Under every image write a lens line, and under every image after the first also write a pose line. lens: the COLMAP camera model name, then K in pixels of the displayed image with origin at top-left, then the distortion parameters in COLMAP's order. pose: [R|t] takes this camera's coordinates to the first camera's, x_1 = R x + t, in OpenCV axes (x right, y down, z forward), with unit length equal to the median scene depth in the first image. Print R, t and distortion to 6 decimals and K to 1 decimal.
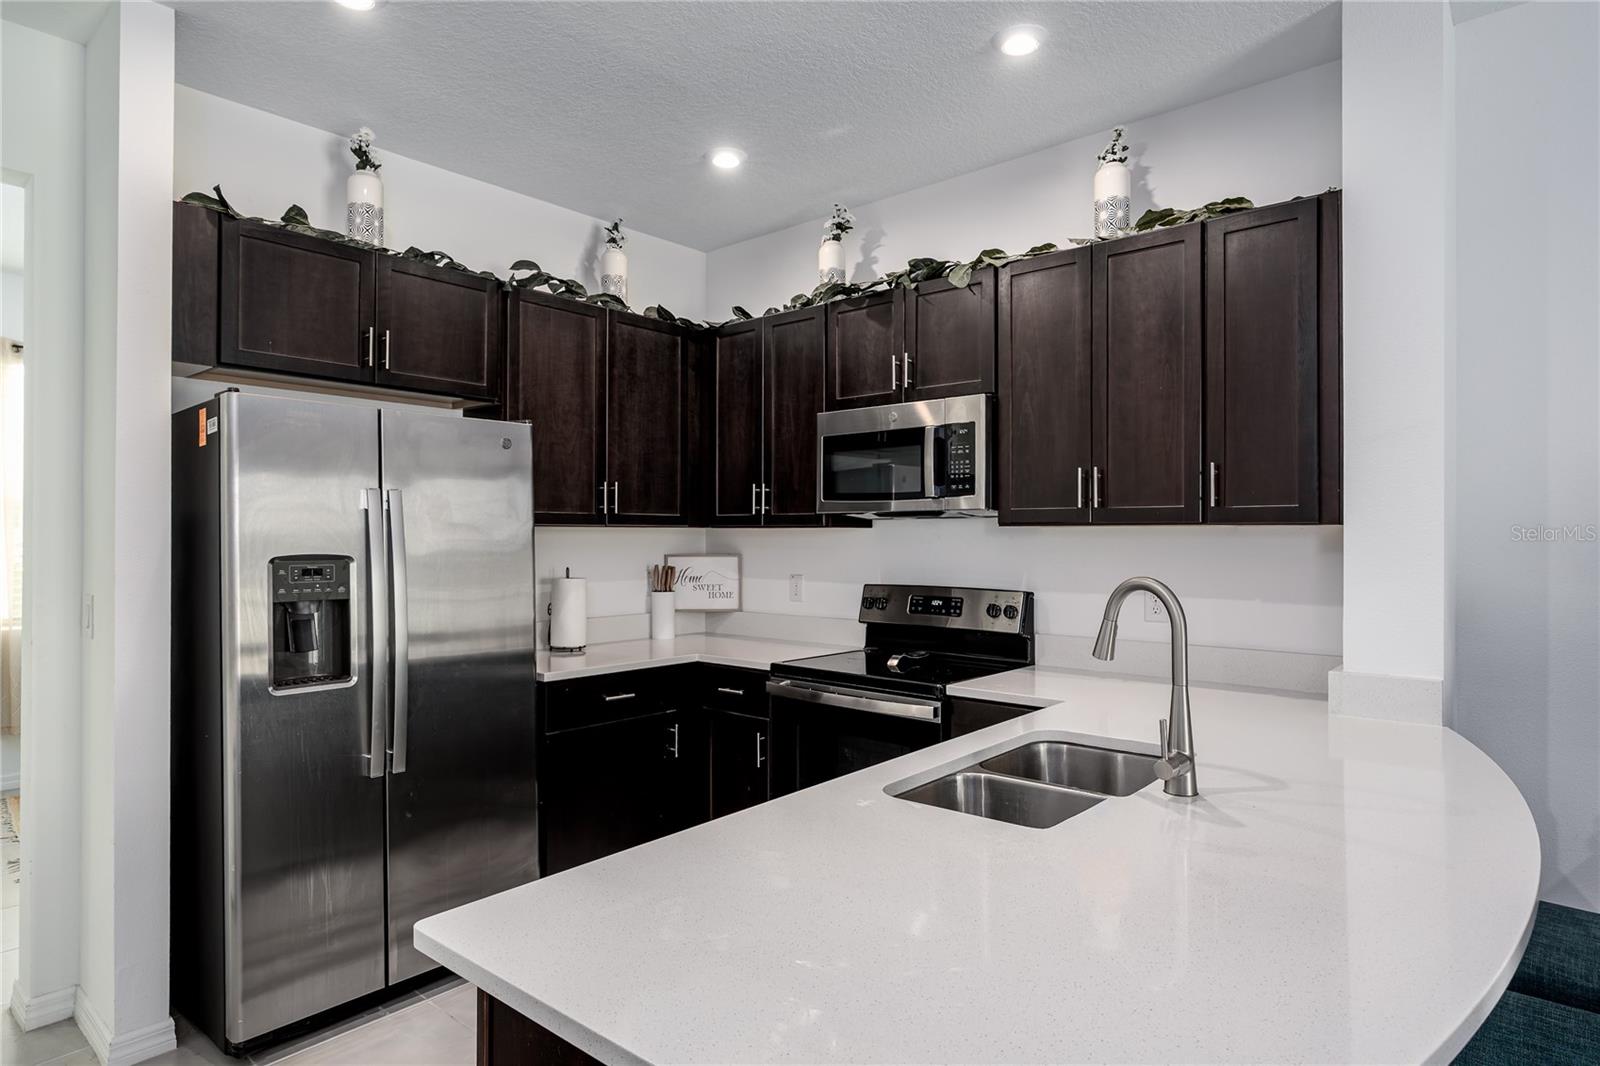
lens RADIAL K [[891.3, 0, 771.7], [0, 891.3, 536.1], [0, 0, 1]] dist [-0.003562, 0.003380]
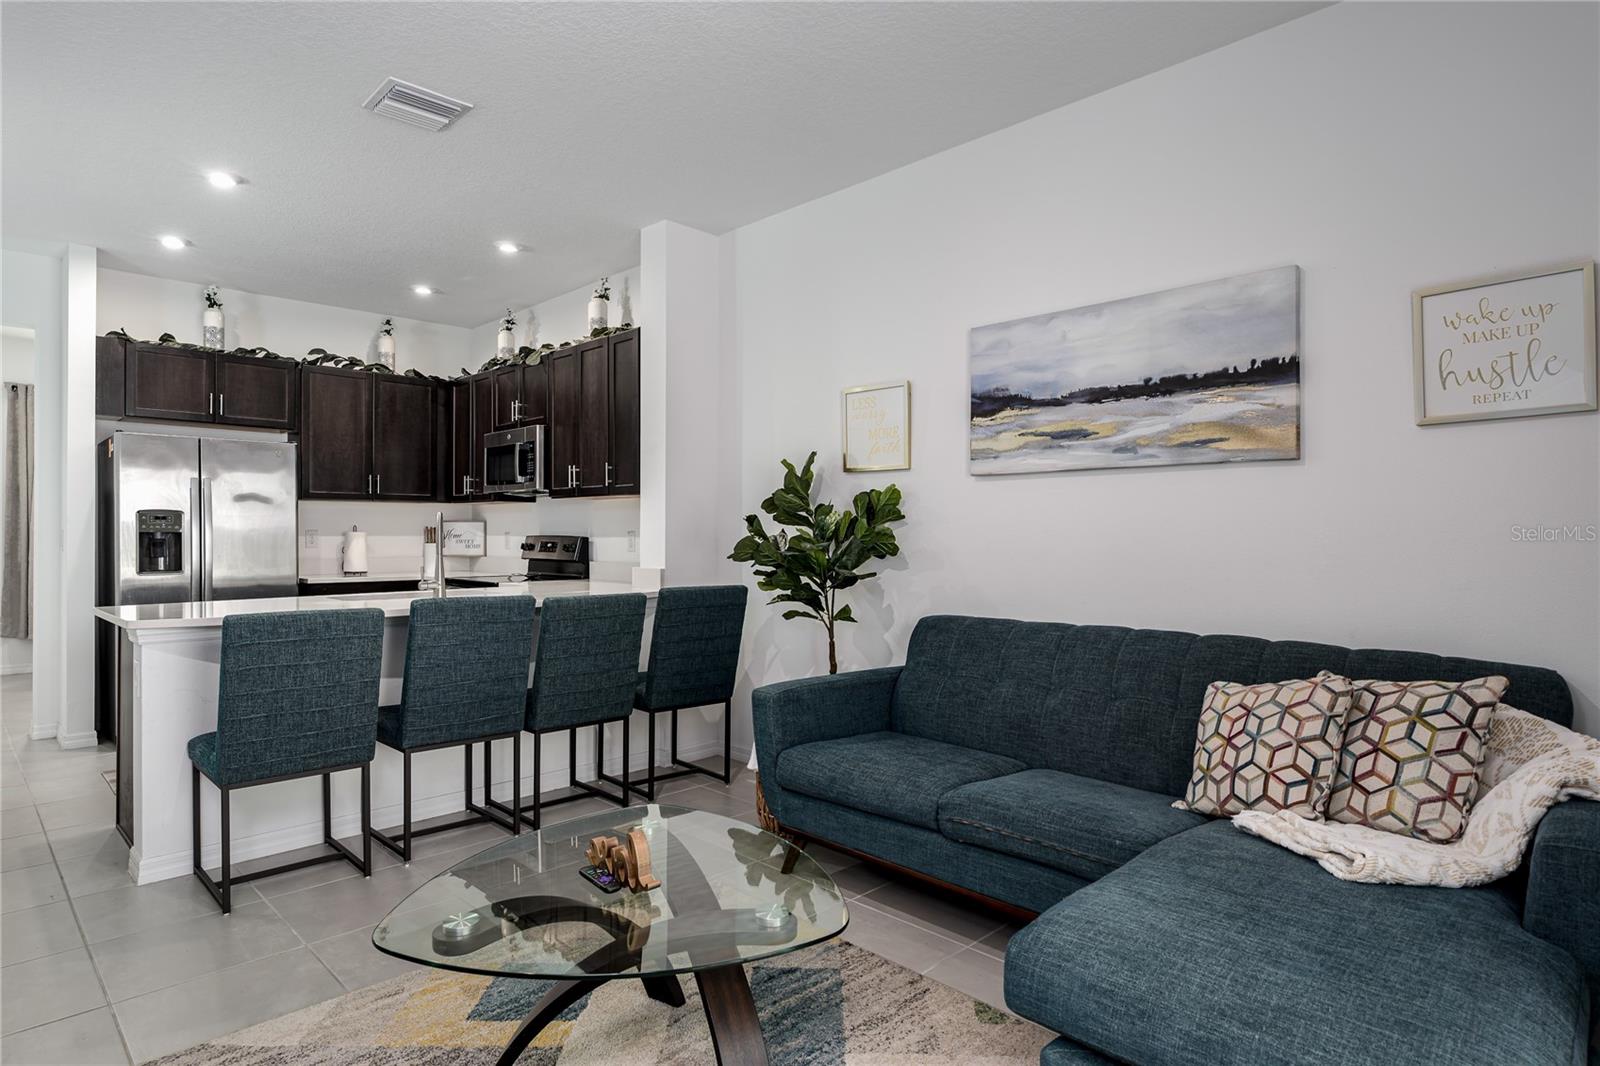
lens RADIAL K [[891.3, 0, 795.9], [0, 891.3, 537.8], [0, 0, 1]] dist [-0.003562, 0.003380]
pose [[0.996453, 0.004369, -0.084039, 0.884808], [-0.003891, 0.999975, 0.005851, 0.053993], [0.084062, -0.005504, 0.996445, -0.732322]]
